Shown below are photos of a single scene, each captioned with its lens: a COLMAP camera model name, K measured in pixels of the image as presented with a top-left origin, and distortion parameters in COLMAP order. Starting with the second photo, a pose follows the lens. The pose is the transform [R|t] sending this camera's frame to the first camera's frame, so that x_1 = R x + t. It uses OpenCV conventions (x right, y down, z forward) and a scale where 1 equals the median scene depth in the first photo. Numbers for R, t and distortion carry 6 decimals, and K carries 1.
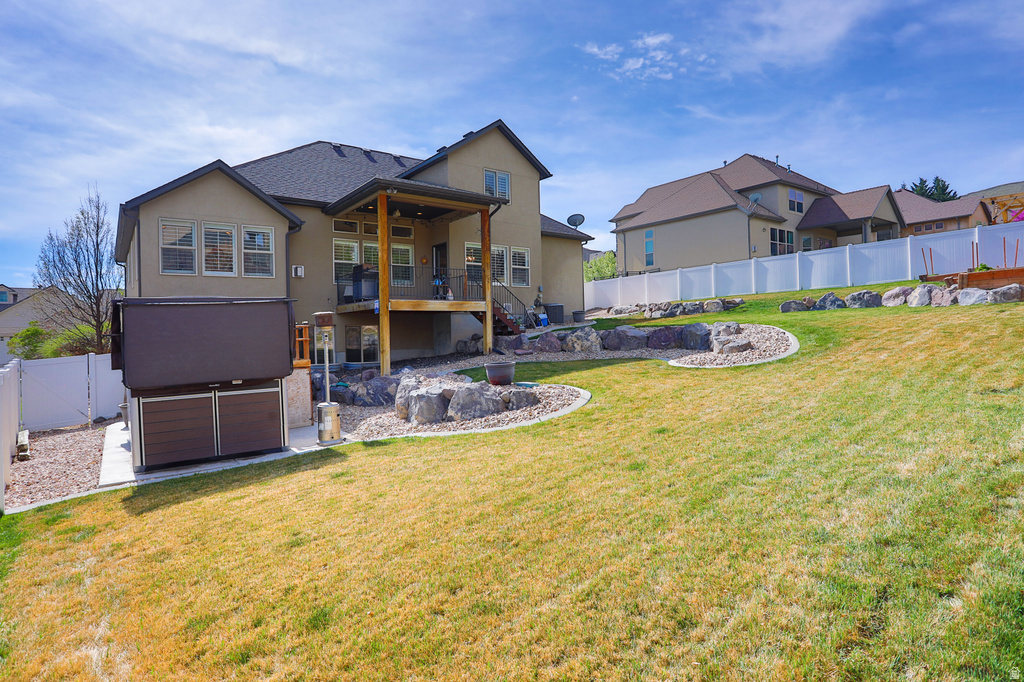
lens RADIAL K [[521.2, 0, 512.0], [0, 521.2, 341.0], [0, 0, 1]] dist [-0.052828, 0.030329]
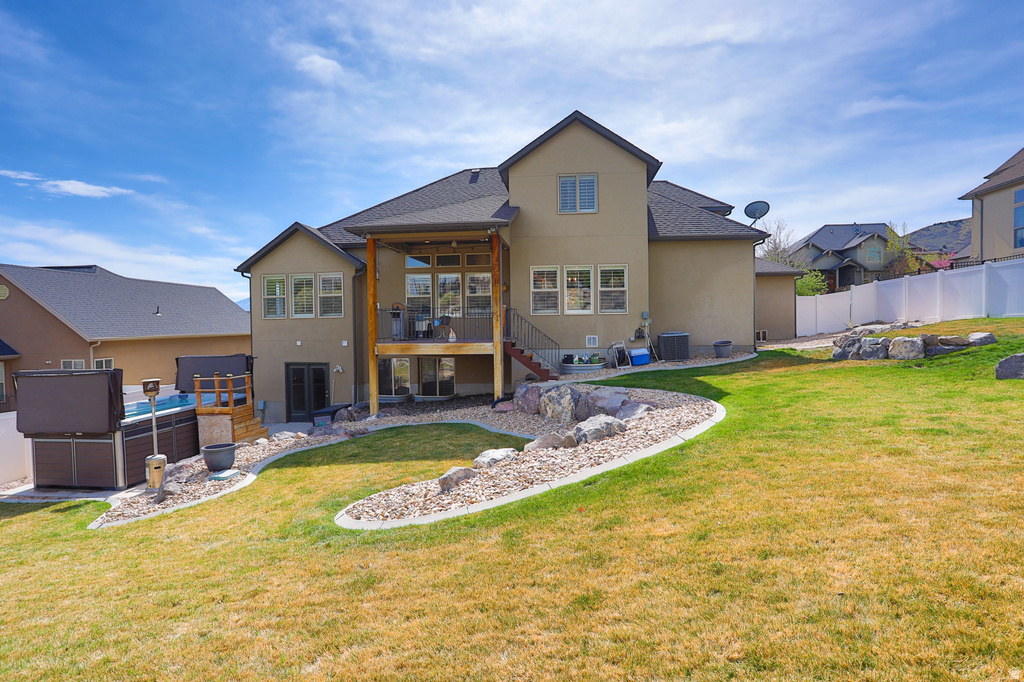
lens RADIAL K [[537.1, 0, 512.0], [0, 537.1, 341.0], [0, 0, 1]] dist [-0.070504, 0.032505]
pose [[0.740077, 0.031911, -0.671764, 0.587314], [-0.018370, 0.999460, 0.027240, -0.106987], [0.672271, -0.007819, 0.740264, 0.379026]]
